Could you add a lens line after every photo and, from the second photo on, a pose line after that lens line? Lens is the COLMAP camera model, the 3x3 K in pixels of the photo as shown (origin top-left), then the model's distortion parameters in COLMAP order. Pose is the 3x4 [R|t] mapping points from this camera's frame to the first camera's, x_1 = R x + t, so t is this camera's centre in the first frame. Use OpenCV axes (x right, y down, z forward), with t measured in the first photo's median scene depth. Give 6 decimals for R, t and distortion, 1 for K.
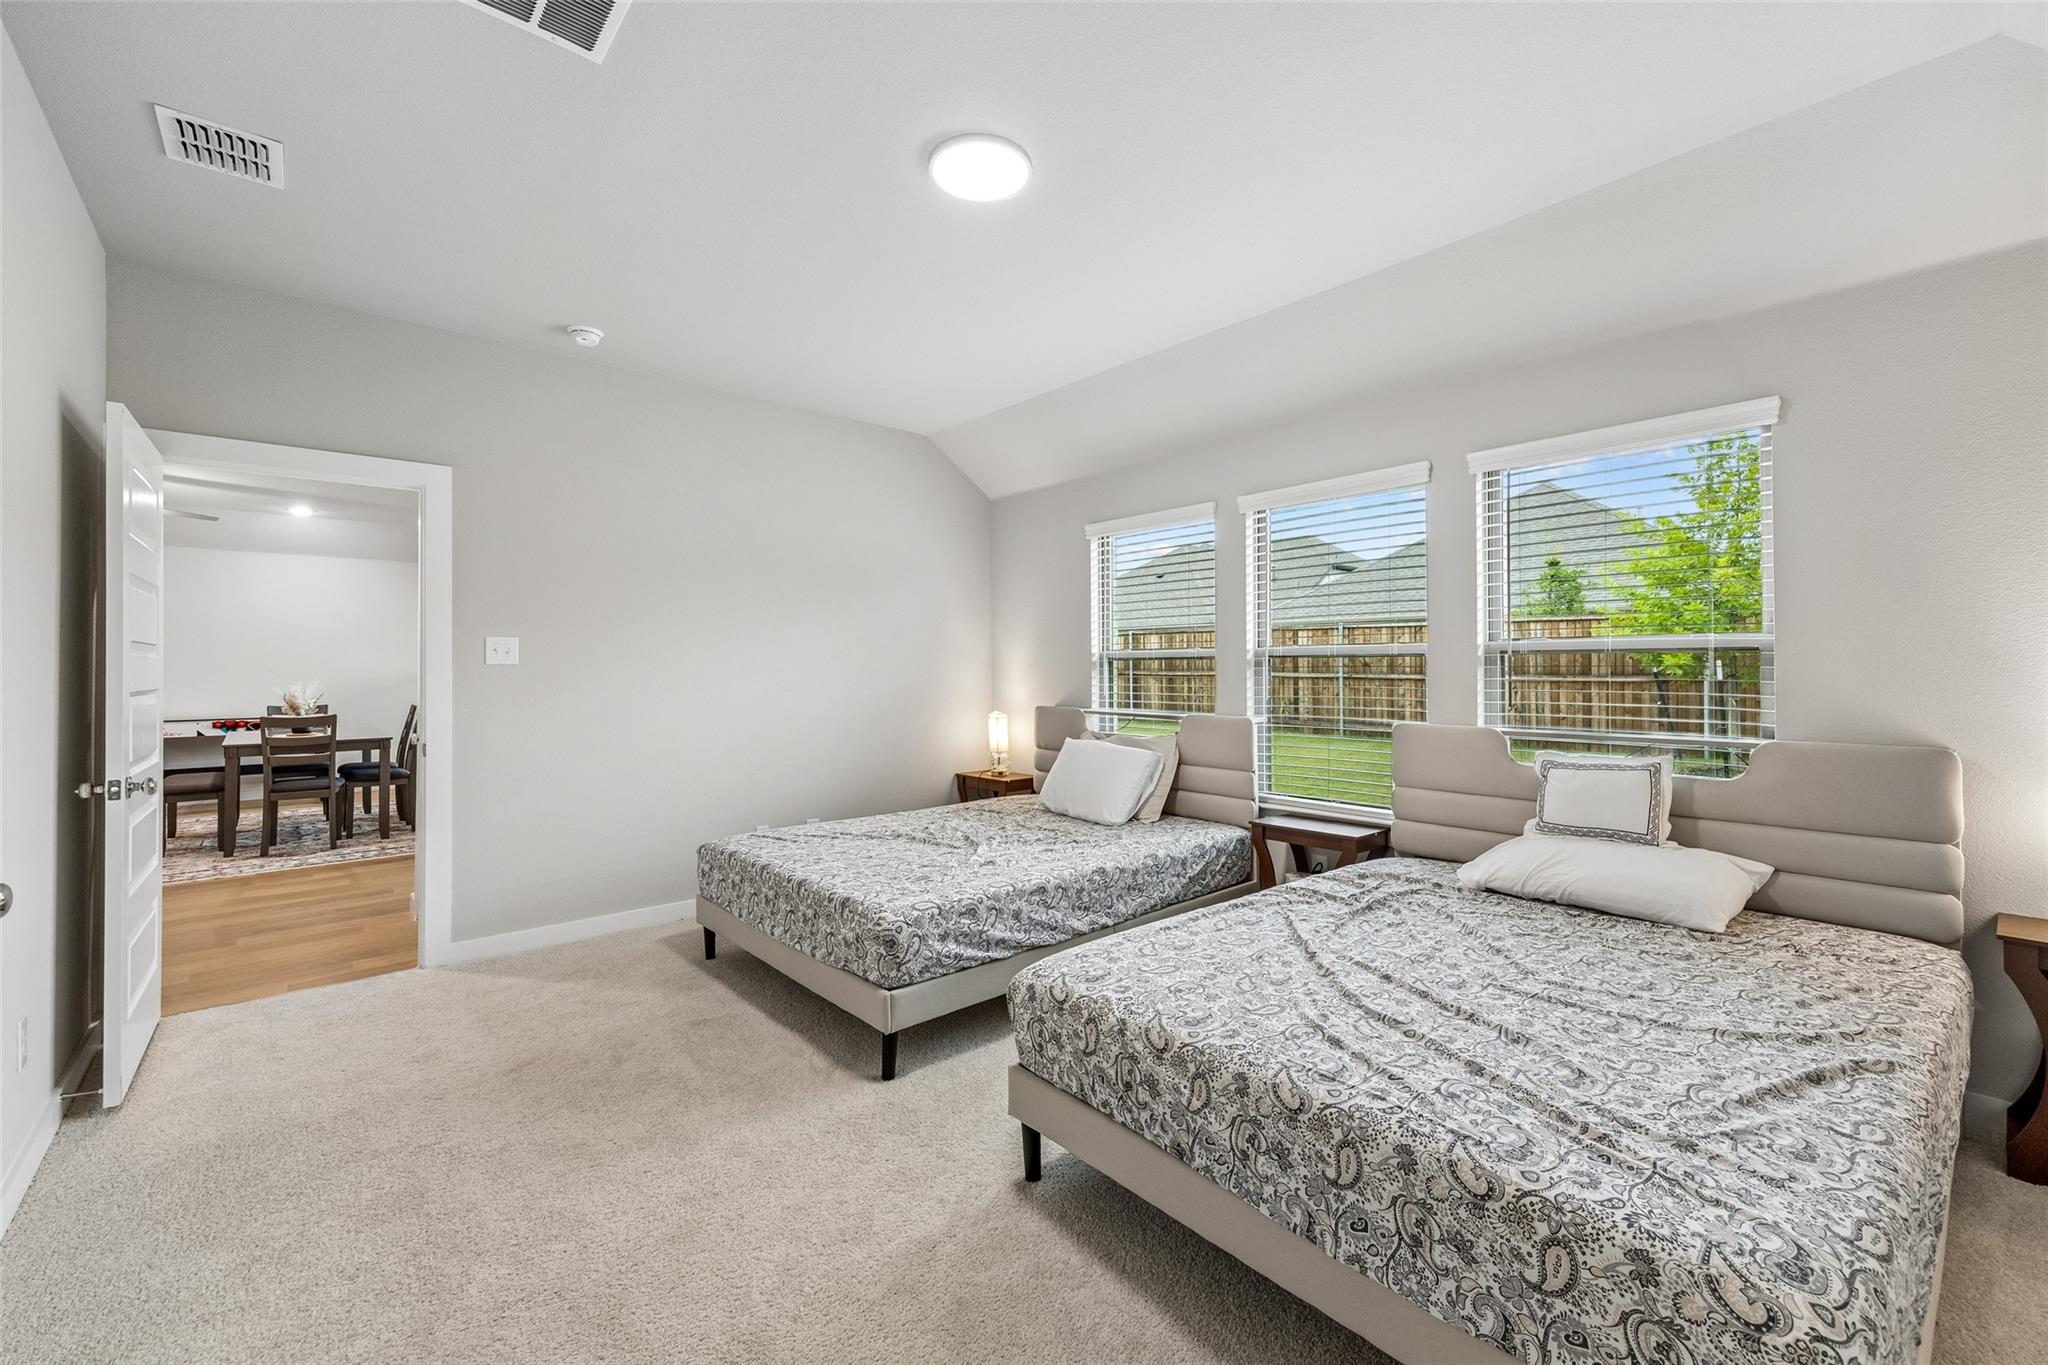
lens RADIAL K [[831.8, 0, 1020.0], [0, 831.8, 664.6], [0, 0, 1]] dist [0.010648, -0.000172]
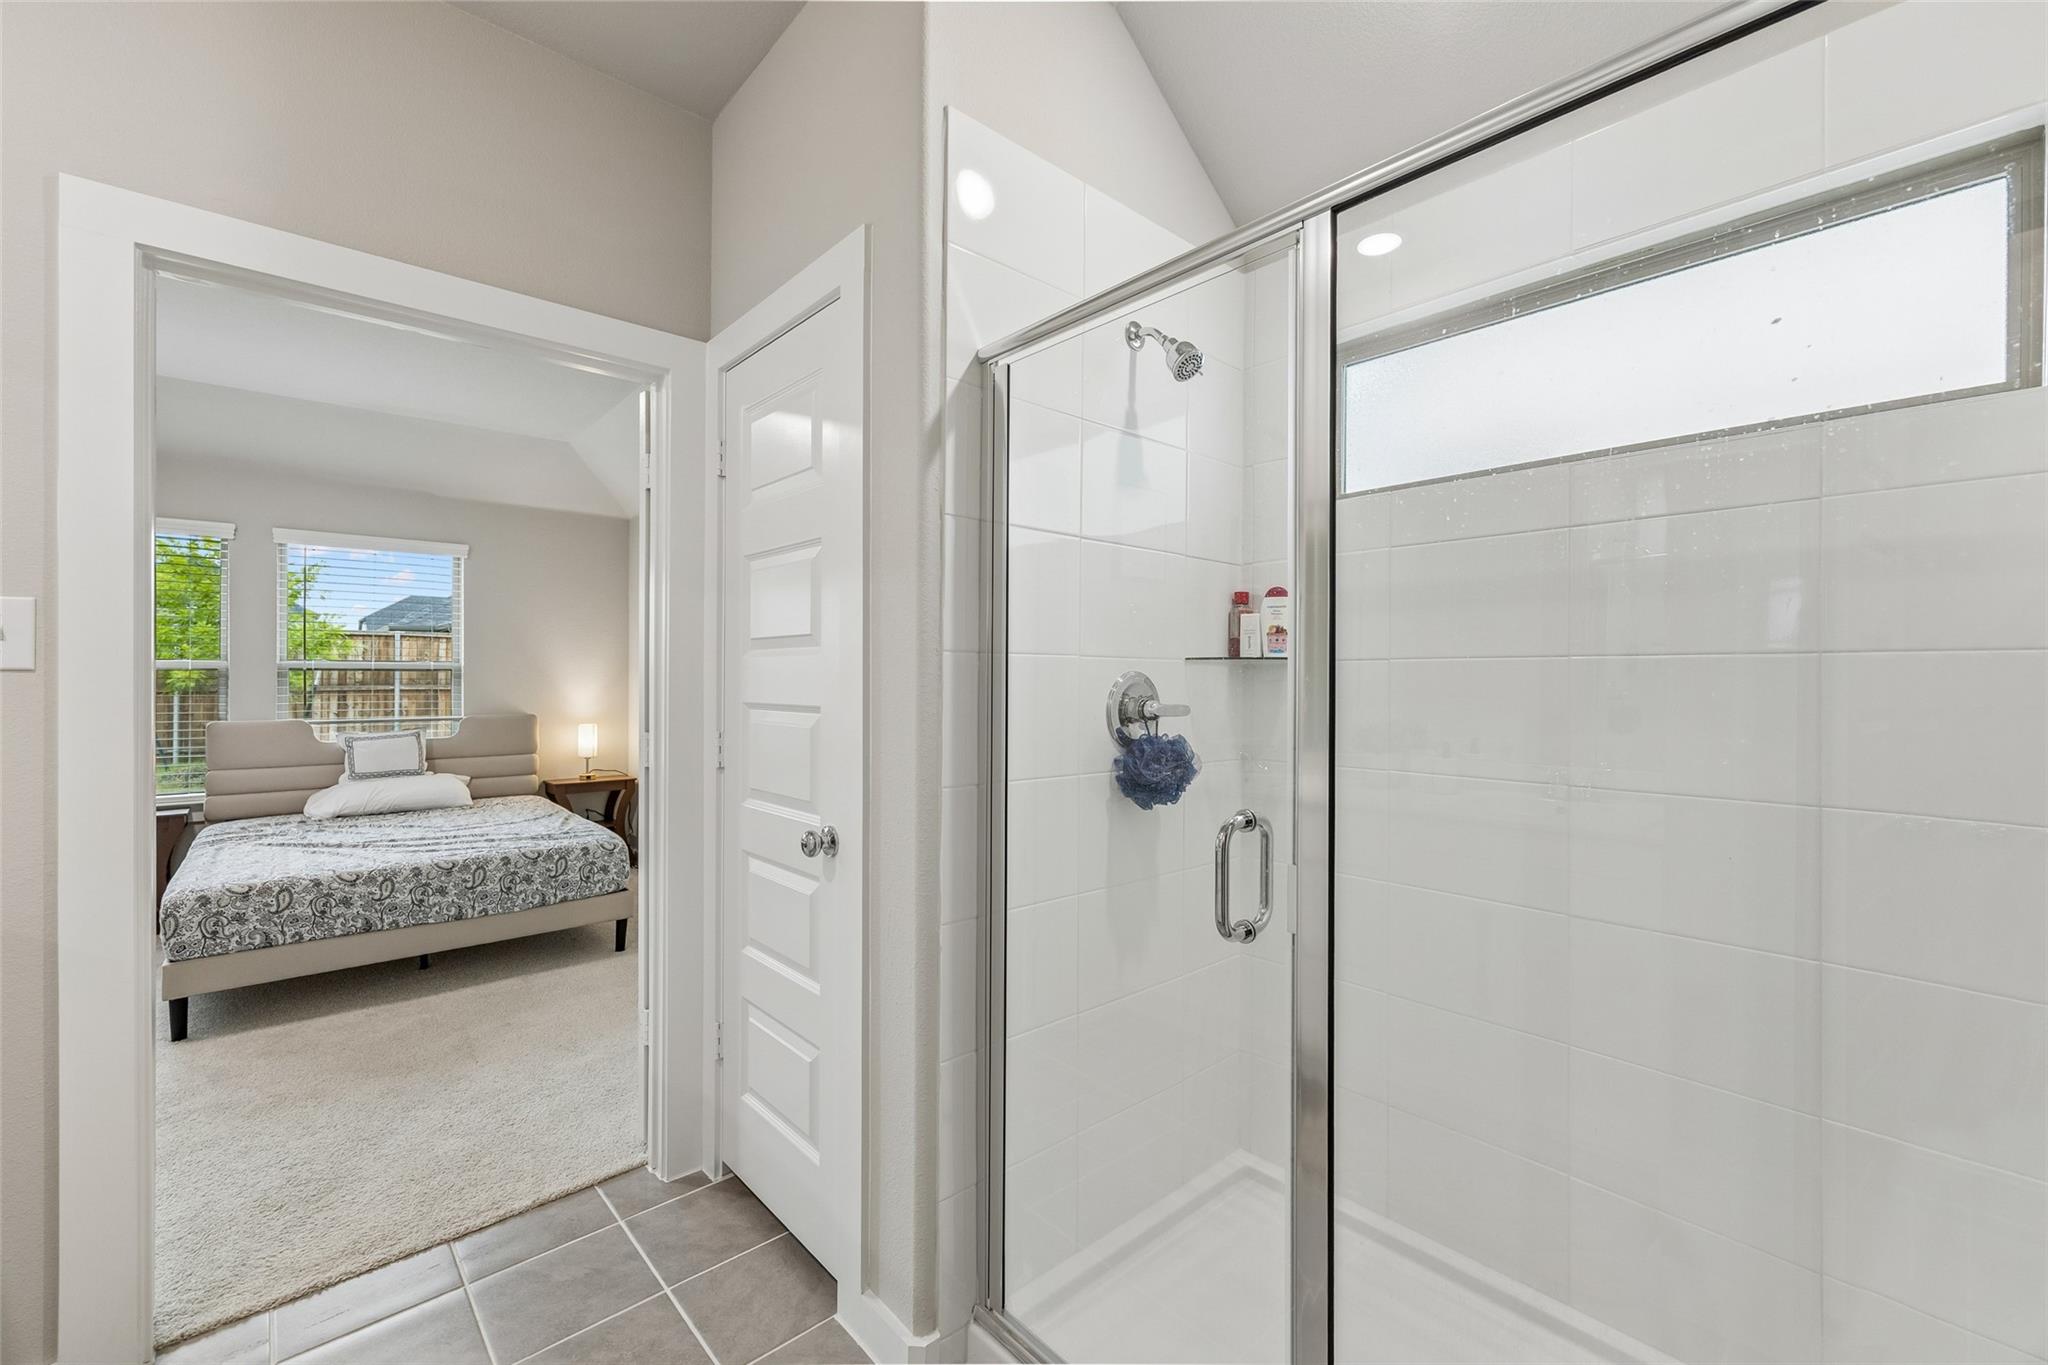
lens RADIAL K [[842.0, 0, 1082.8], [0, 842.0, 684.0], [0, 0, 1]] dist [-0.009820, 0.000002]
pose [[-0.077301, -0.000204, 0.997008, -1.206323], [-0.005662, 0.999984, -0.000235, 0.003184], [-0.996992, -0.005663, -0.077301, -0.330300]]
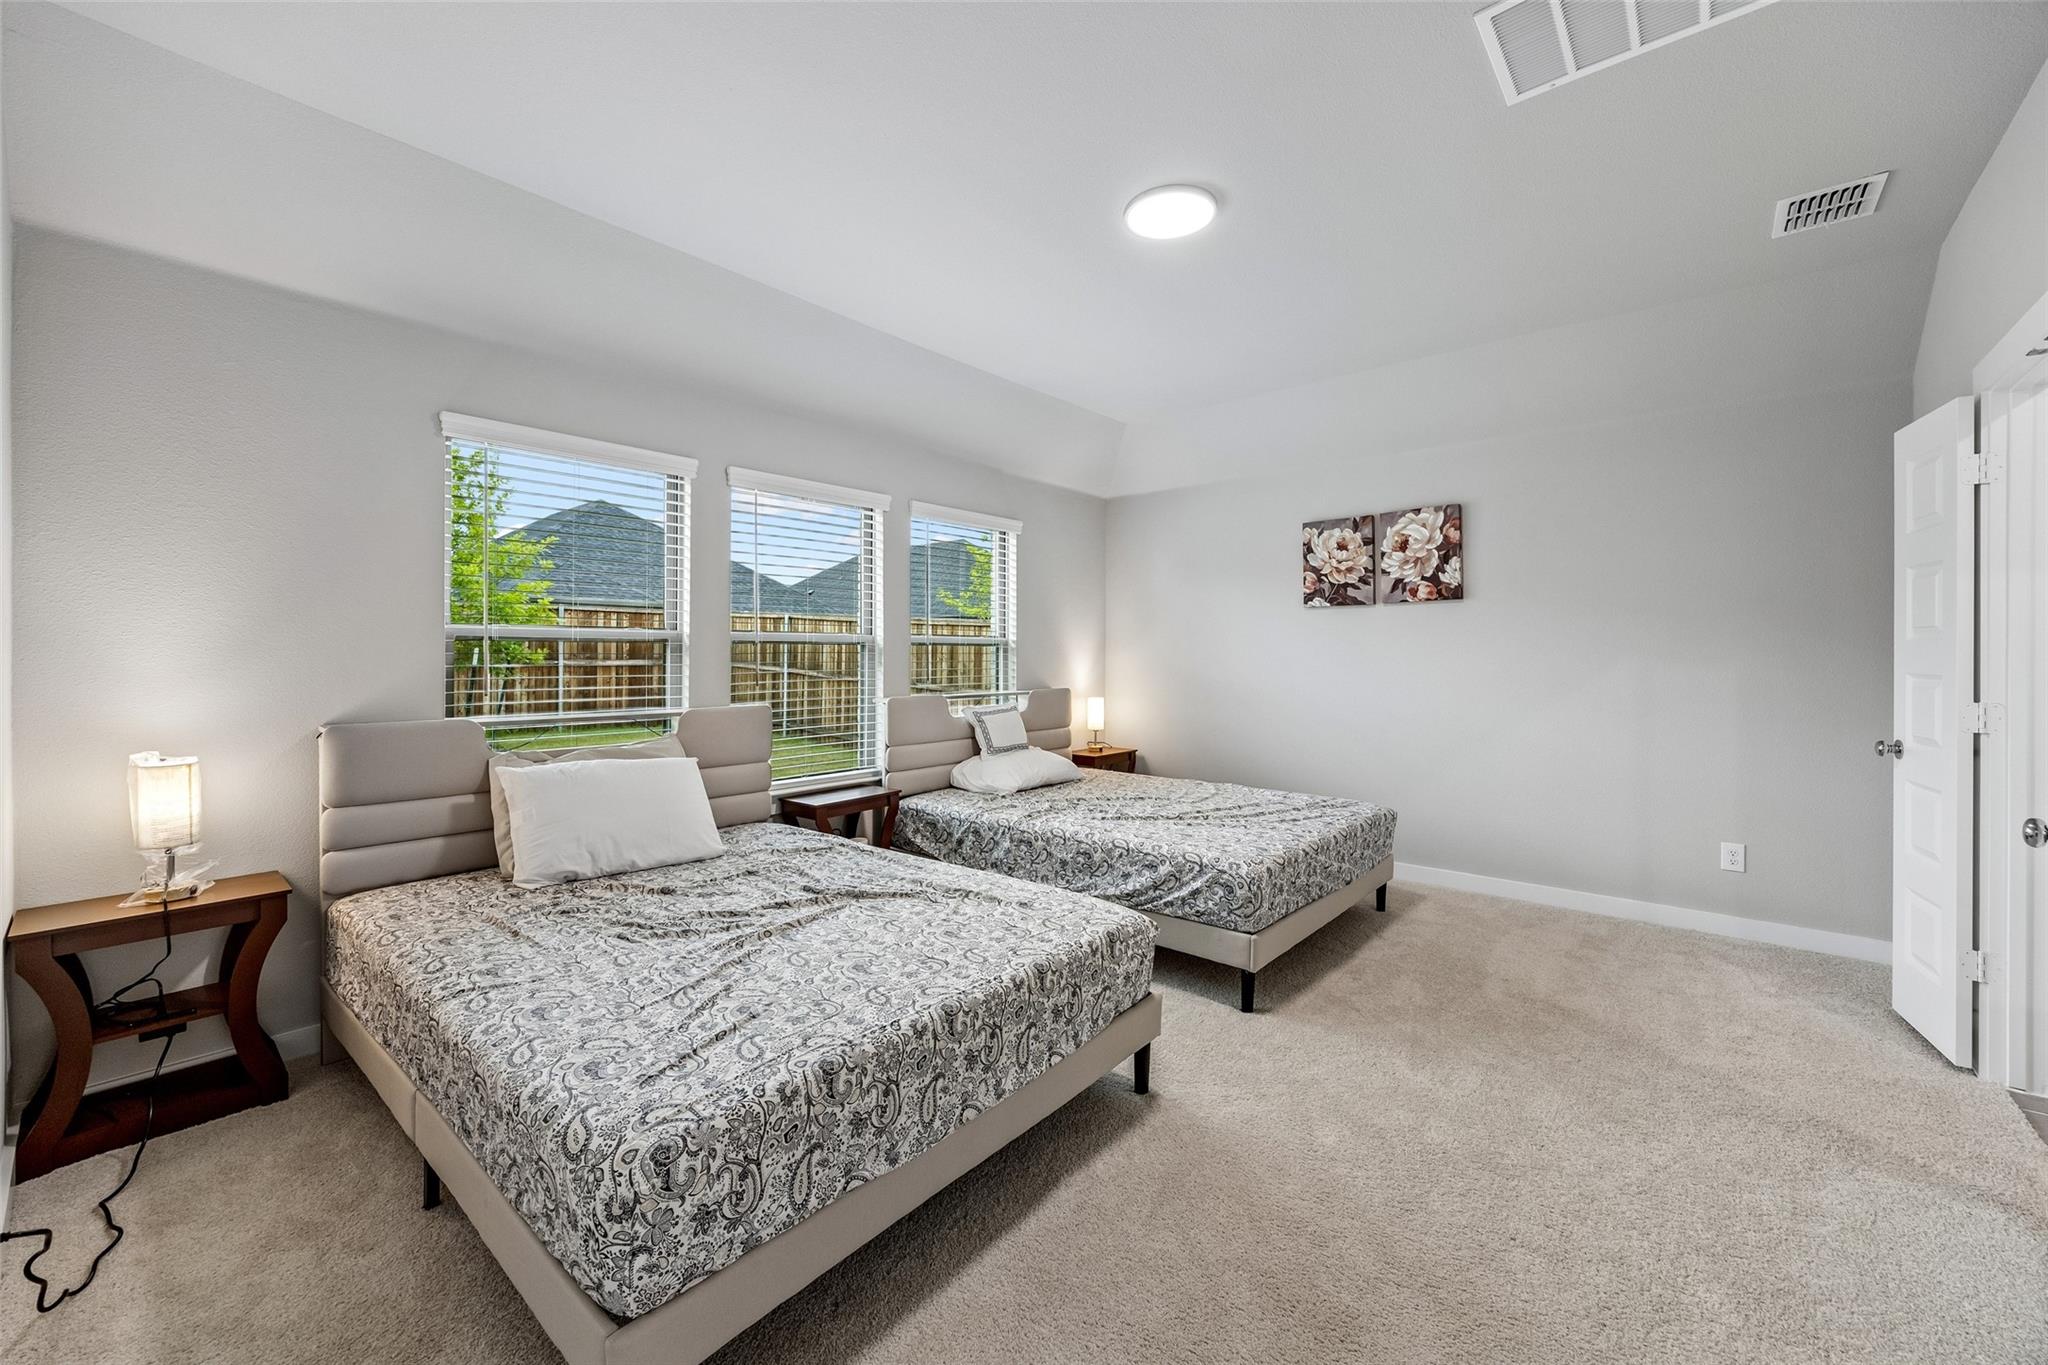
lens RADIAL K [[831.8, 0, 1020.0], [0, 831.8, 664.6], [0, 0, 1]] dist [0.010648, -0.000172]
pose [[-0.166346, -0.005657, 0.986051, -1.068487], [-0.005318, 0.999974, 0.004840, 0.016030], [-0.986053, -0.004439, -0.166372, 1.314642]]
